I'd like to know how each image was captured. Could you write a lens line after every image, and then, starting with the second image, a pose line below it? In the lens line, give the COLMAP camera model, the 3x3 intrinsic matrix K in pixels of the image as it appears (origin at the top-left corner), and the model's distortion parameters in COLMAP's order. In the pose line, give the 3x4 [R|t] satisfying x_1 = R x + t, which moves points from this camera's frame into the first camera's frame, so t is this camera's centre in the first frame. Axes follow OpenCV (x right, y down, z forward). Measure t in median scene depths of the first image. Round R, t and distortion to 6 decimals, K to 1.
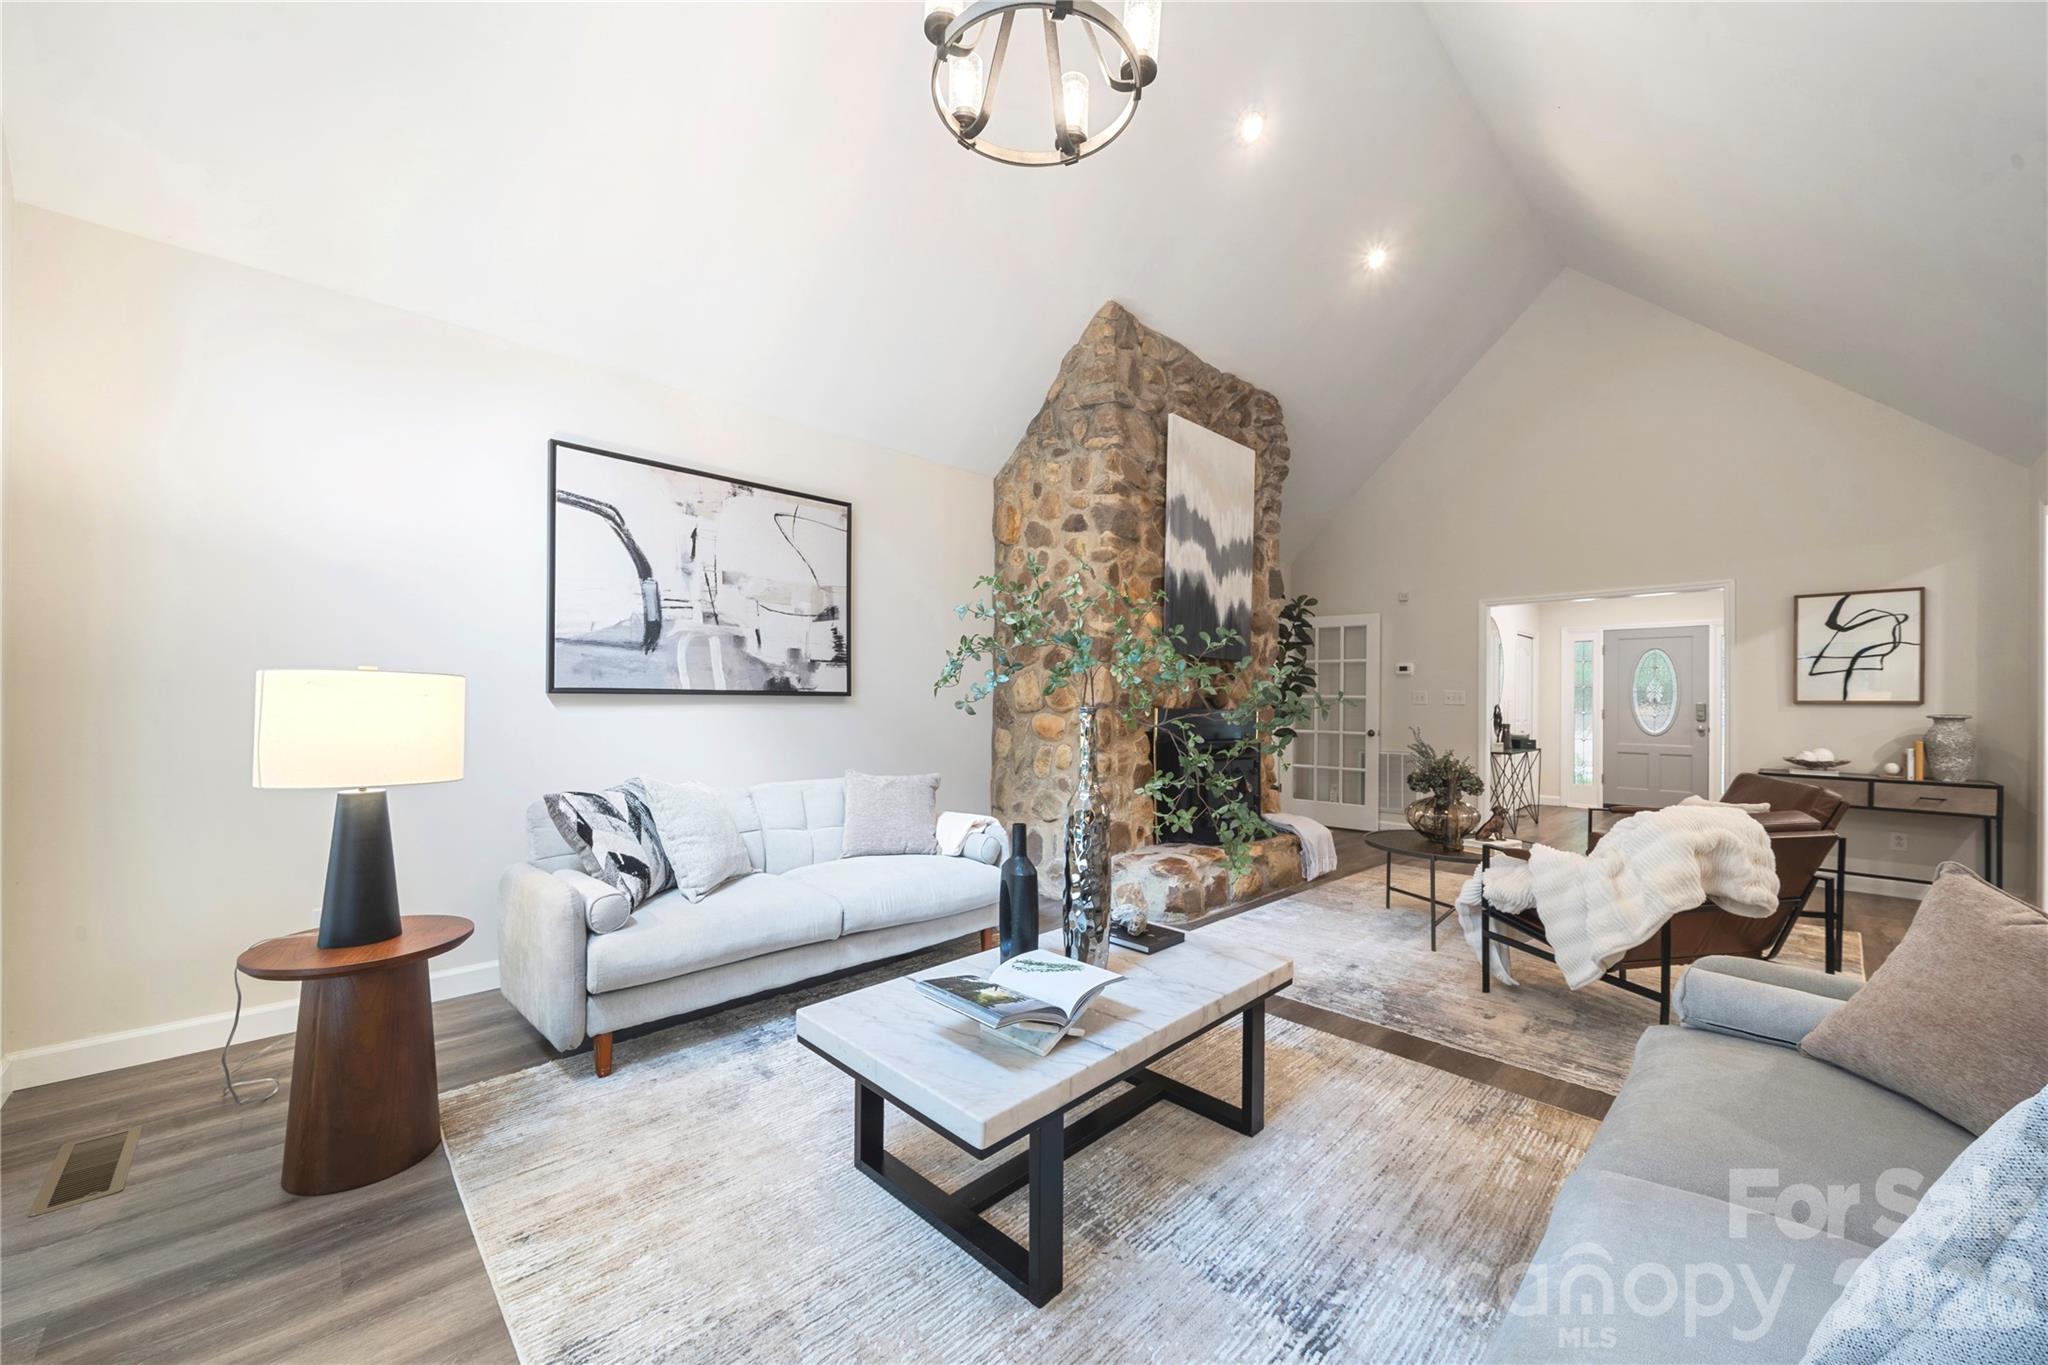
lens RADIAL K [[766.5, 0, 1025.7], [0, 766.5, 698.8], [0, 0, 1]] dist [-0.001672, -0.000268]
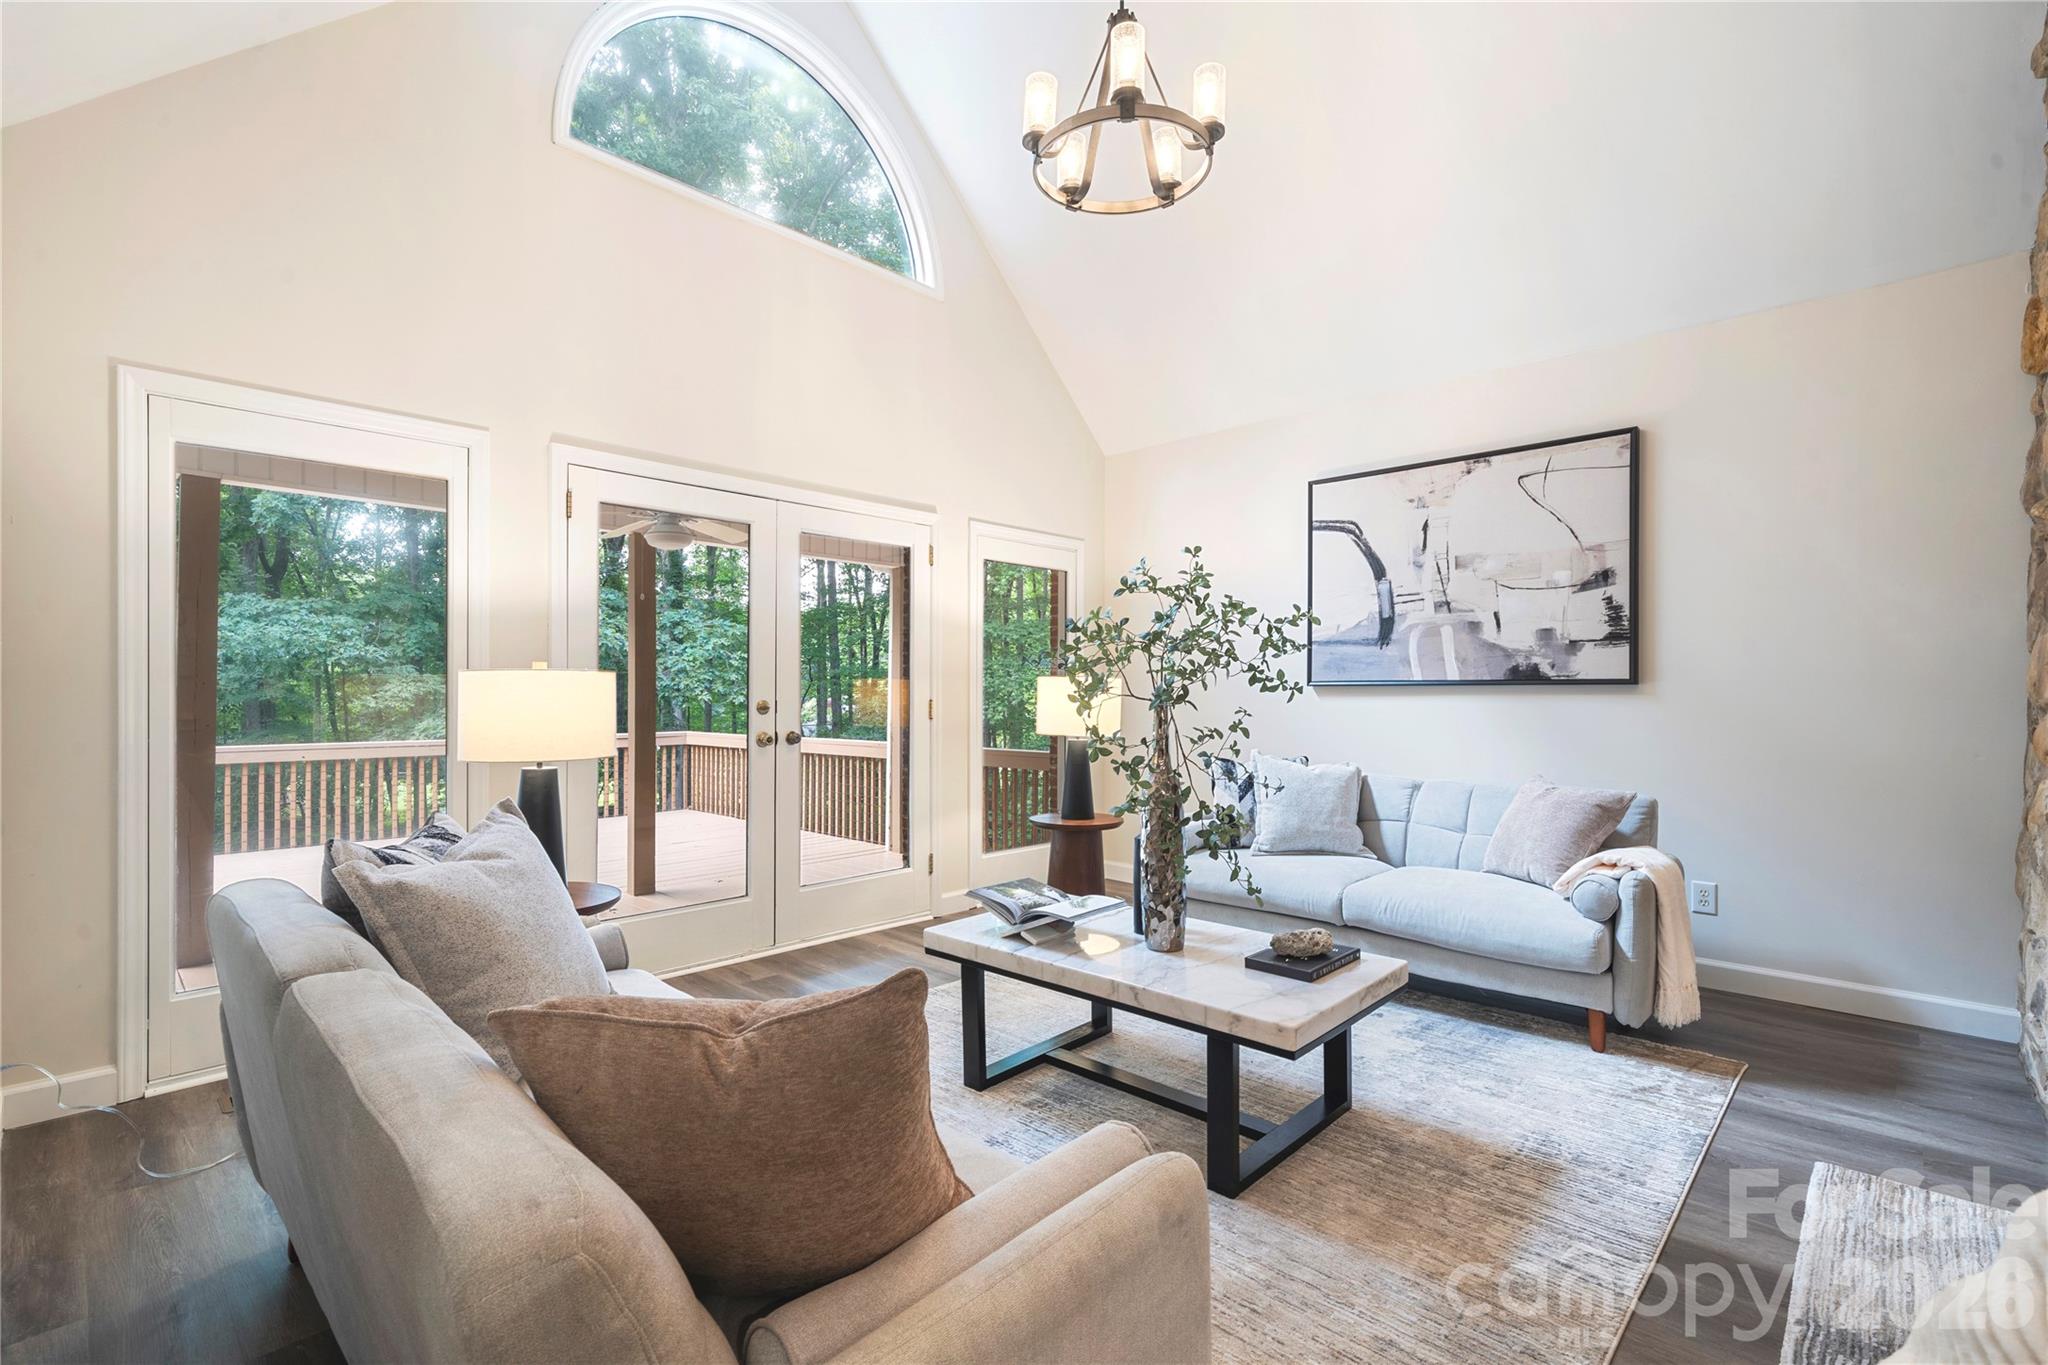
lens RADIAL K [[924.7, 0, 1026.2], [0, 924.7, 691.8], [0, 0, 1]] dist [0.001109, -0.000060]
pose [[0.030702, -0.008563, -0.999492, 0.612721], [0.002161, 0.999962, -0.008501, 0.009816], [0.999526, -0.001899, 0.030719, 0.350965]]
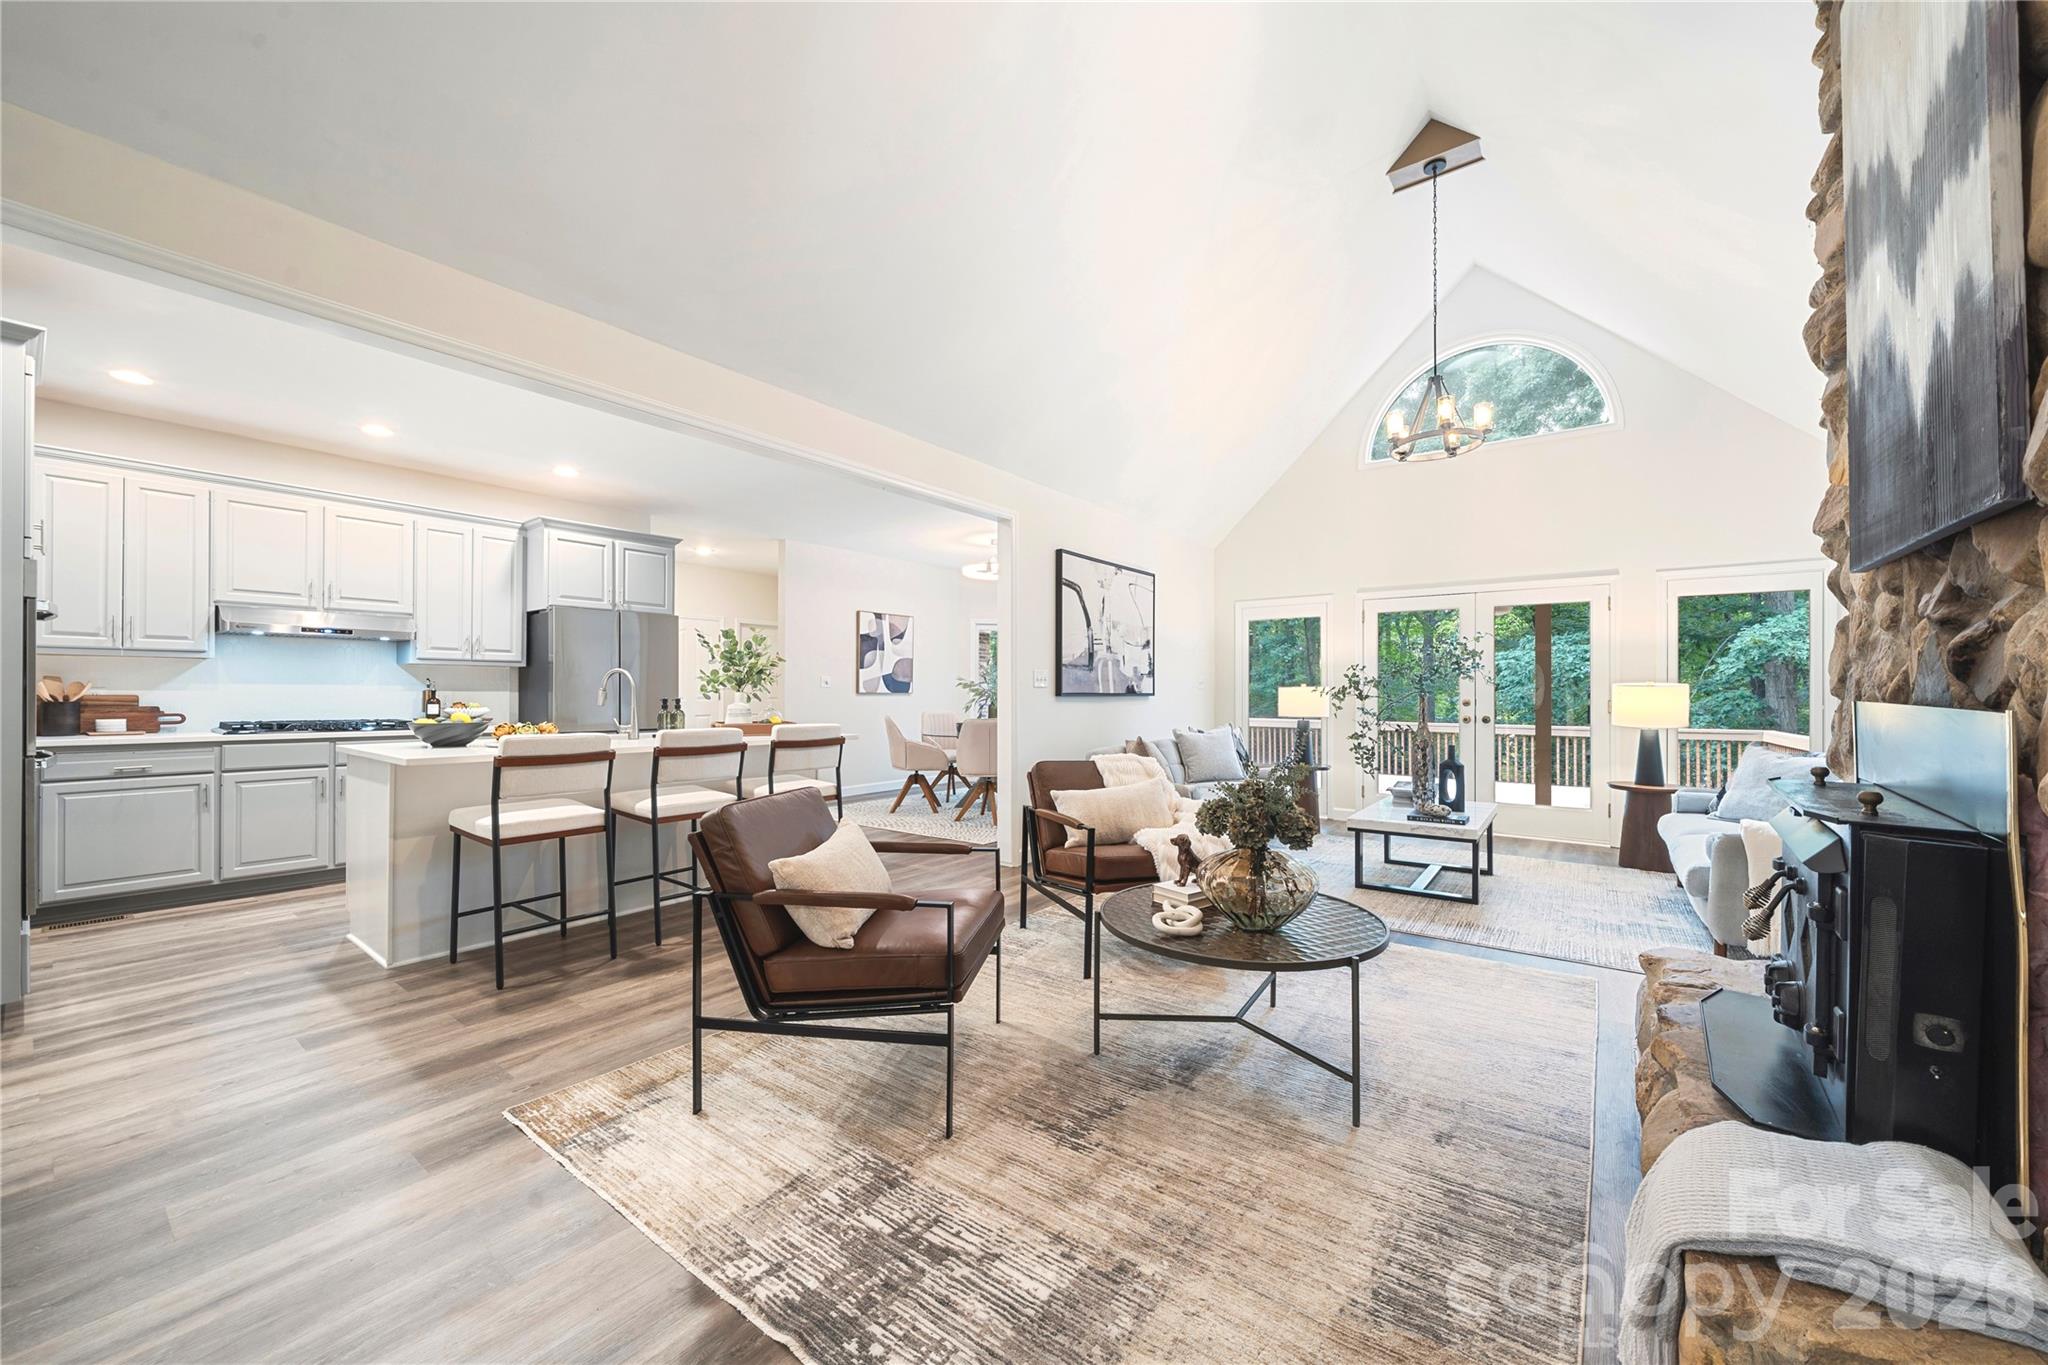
lens RADIAL K [[763.2, 0, 1023.3], [0, 763.2, 687.8], [0, 0, 1]] dist [-0.000854, -0.000030]
pose [[-0.989155, -0.014602, -0.146151, 0.732027], [-0.013131, 0.999853, -0.011022, 0.015040], [0.146290, -0.008984, -0.989201, 1.407191]]
